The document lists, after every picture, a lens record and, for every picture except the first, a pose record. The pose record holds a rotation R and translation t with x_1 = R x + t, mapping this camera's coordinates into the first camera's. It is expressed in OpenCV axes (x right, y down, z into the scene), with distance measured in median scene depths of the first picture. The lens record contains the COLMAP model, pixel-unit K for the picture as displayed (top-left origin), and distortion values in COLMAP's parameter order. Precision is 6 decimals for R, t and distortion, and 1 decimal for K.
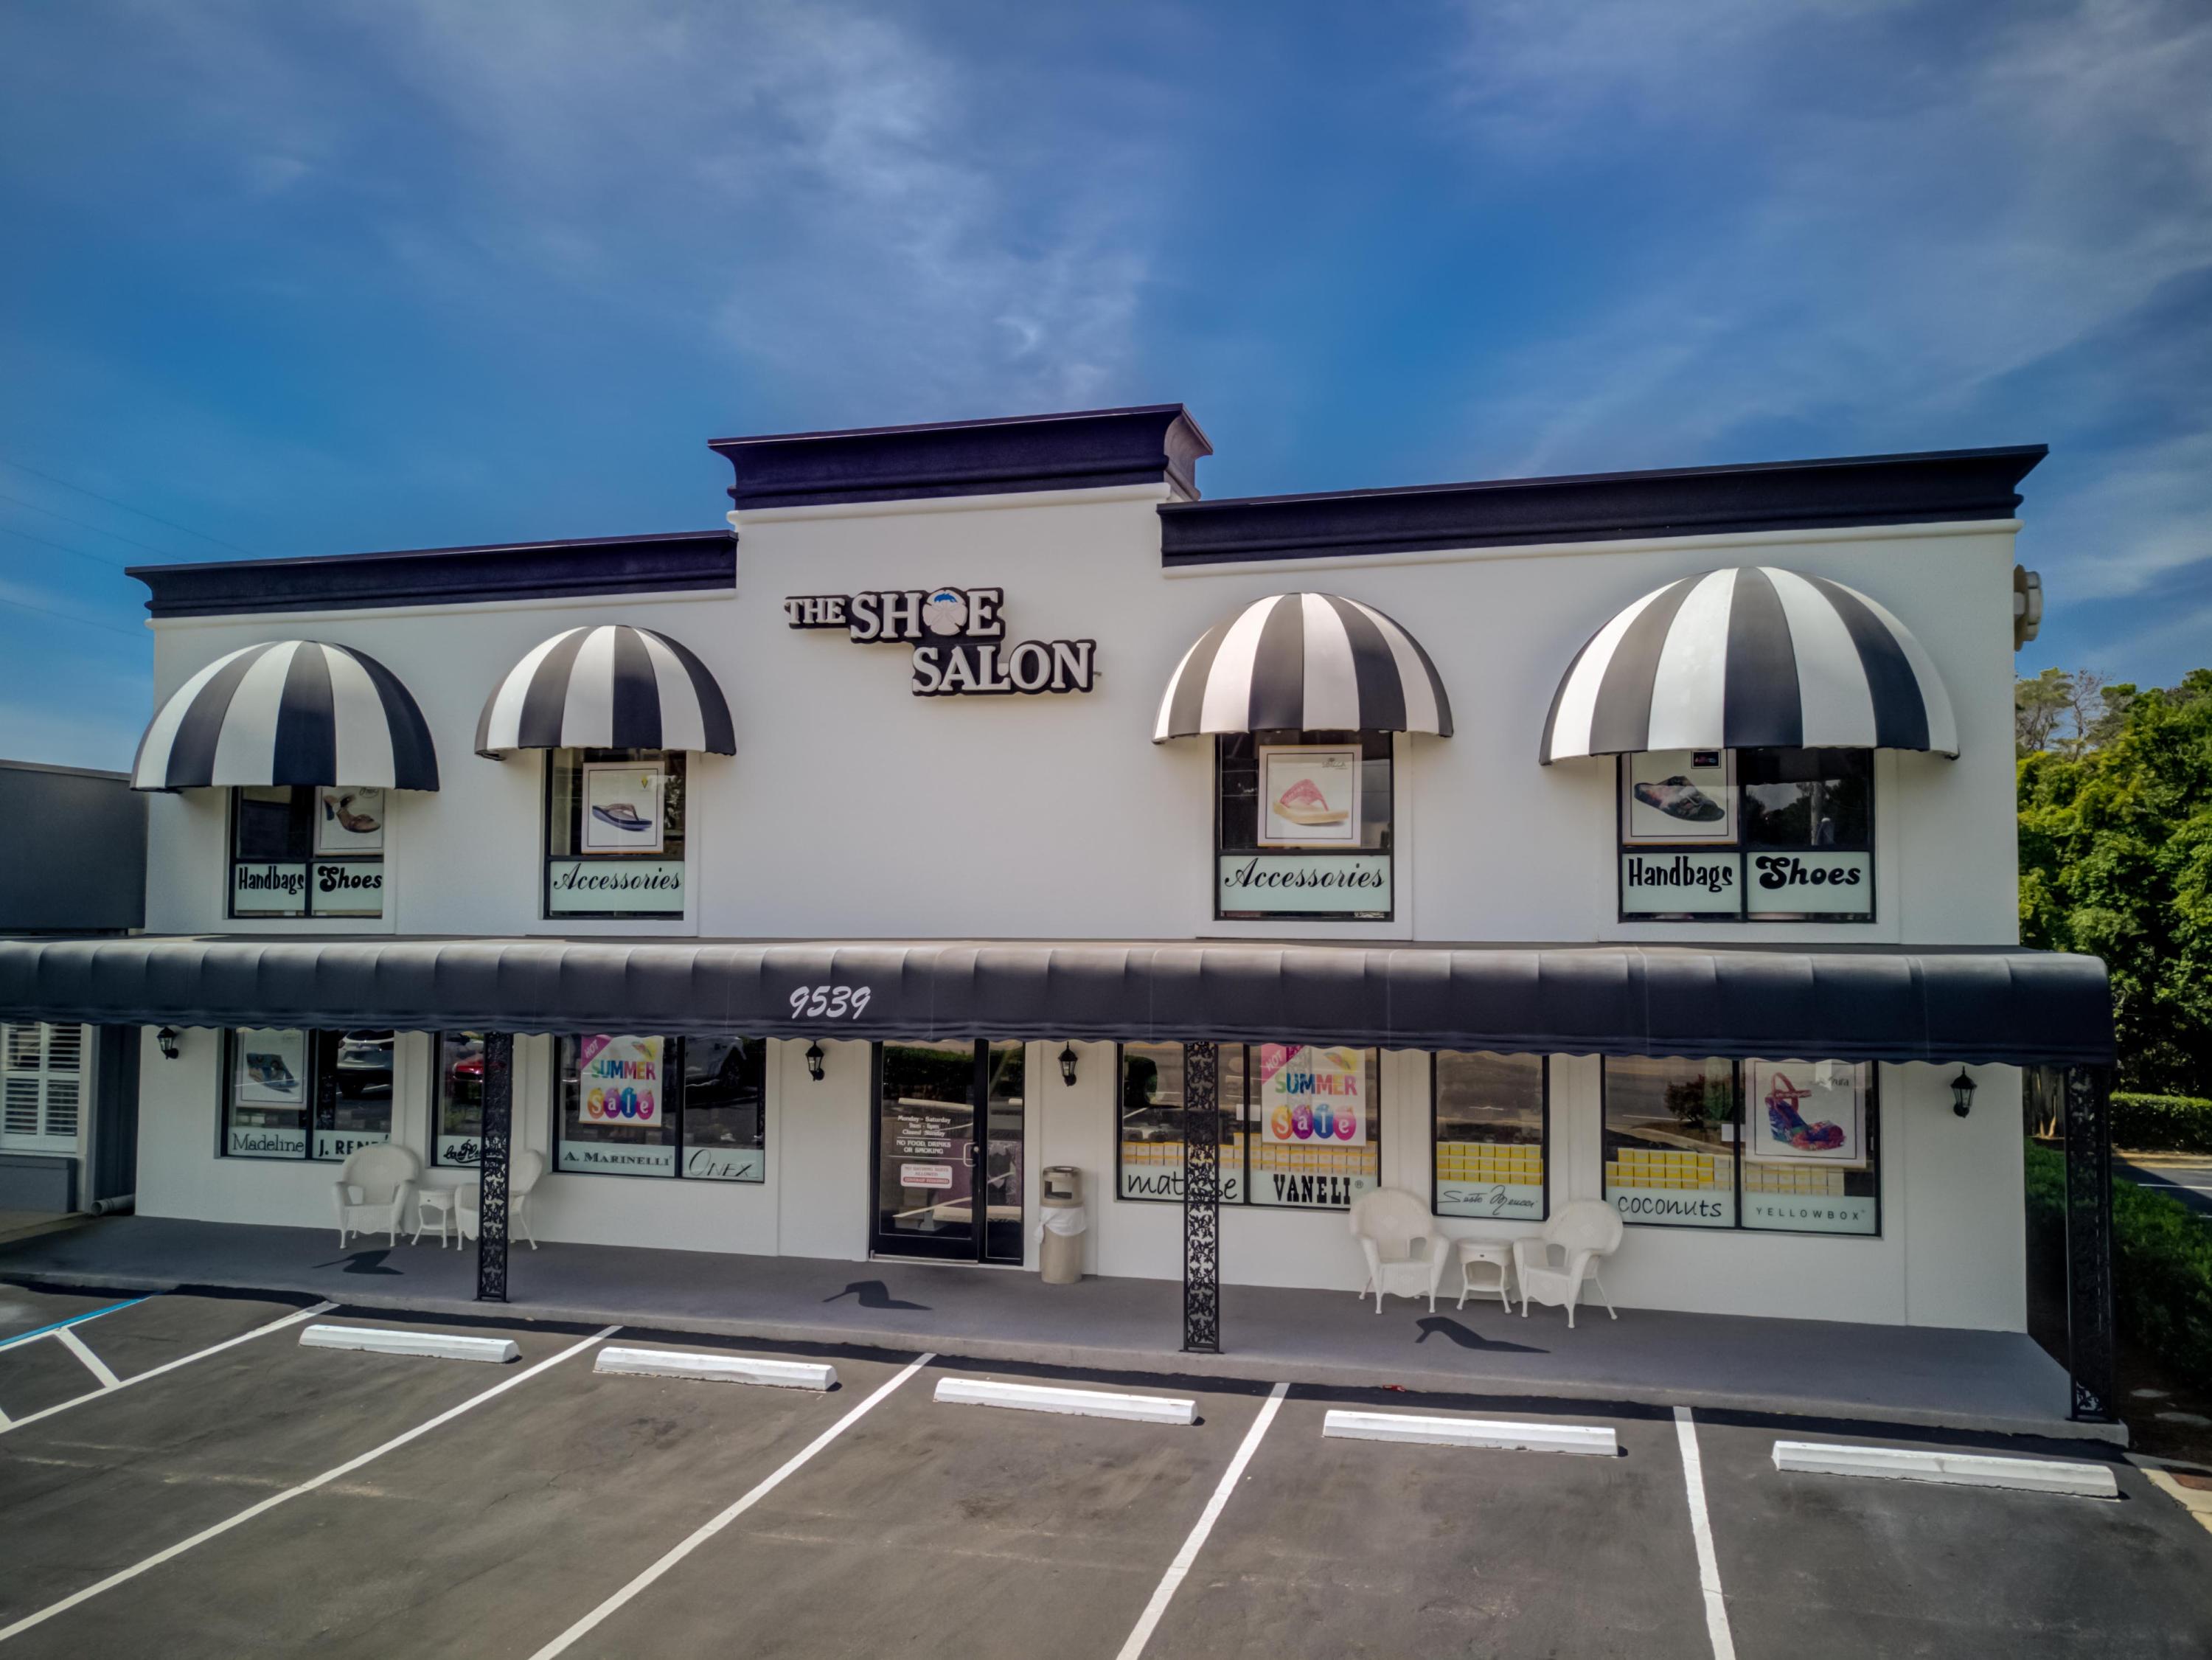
lens RADIAL K [[1725.1, 0, 1106.0], [0, 1725.1, 830.0], [0, 0, 1]] dist [-0.002564, 0.000198]
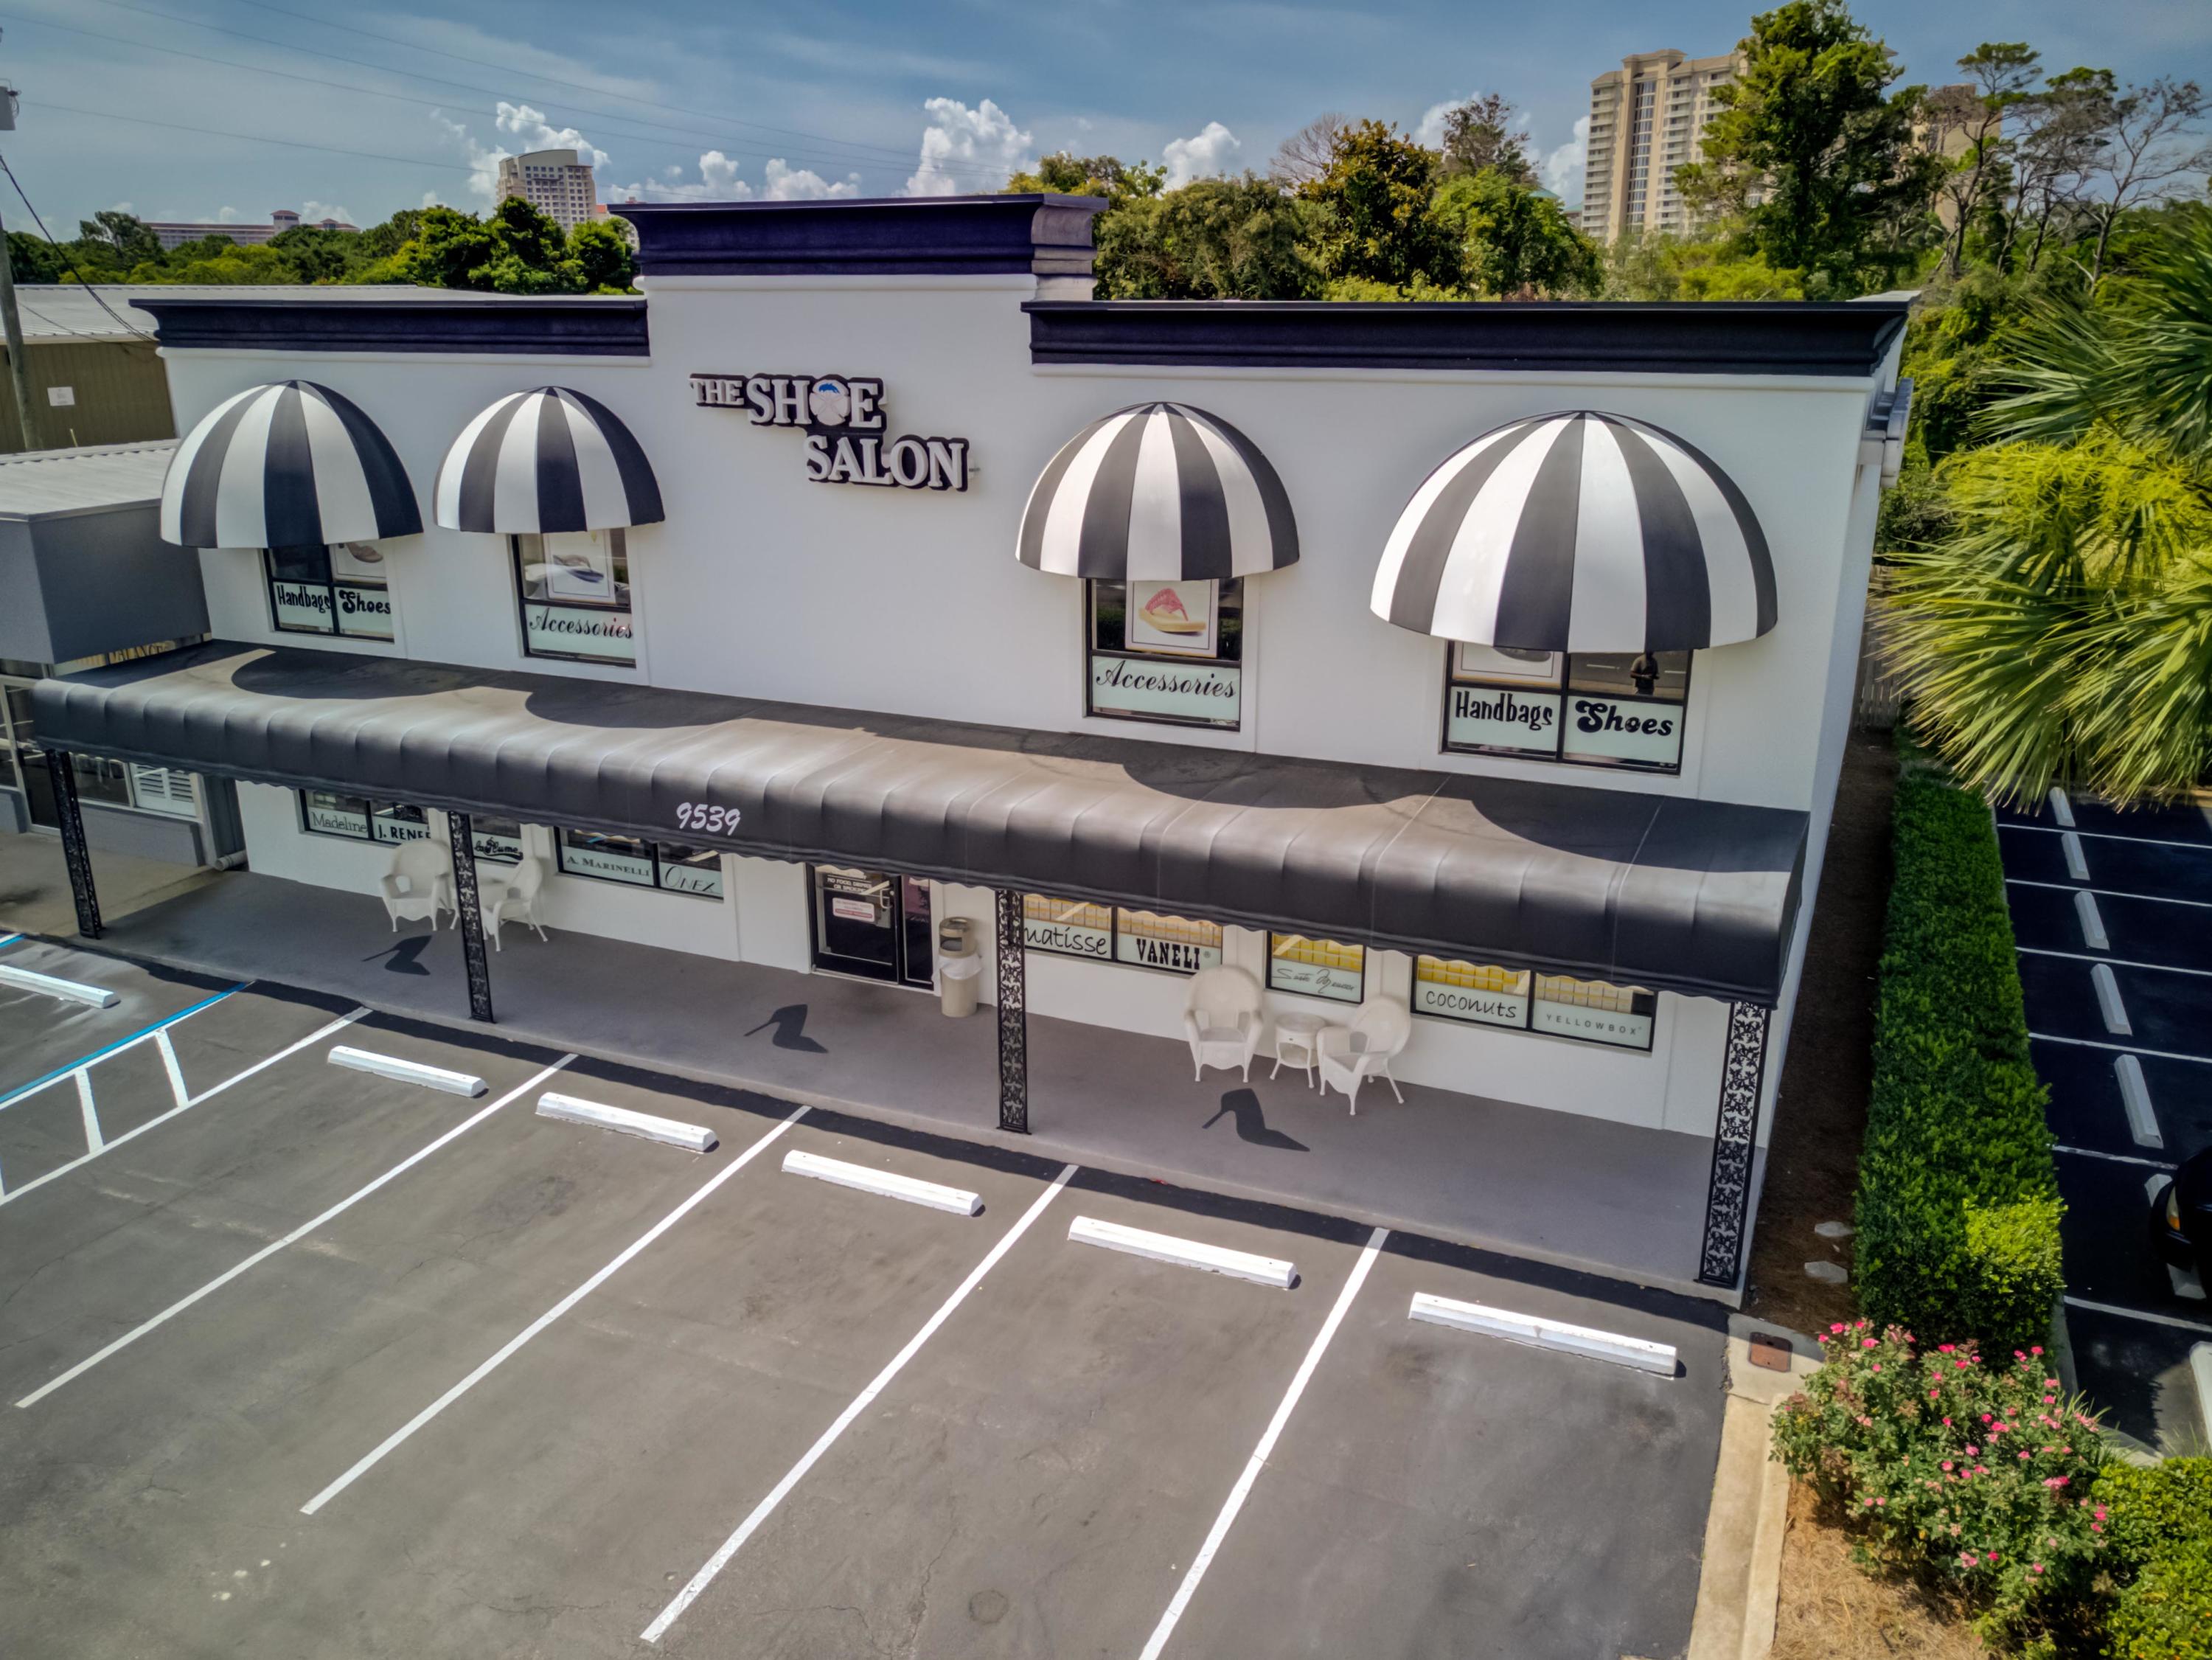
lens RADIAL K [[1766.1, 0, 1097.2], [0, 1766.1, 859.5], [0, 0, 1]] dist [-0.003710, 0.000231]
pose [[0.987286, 0.040225, -0.153778, 0.235791], [0.018589, 0.931593, 0.363029, -0.252224], [0.157862, -0.361272, 0.919001, -0.031830]]
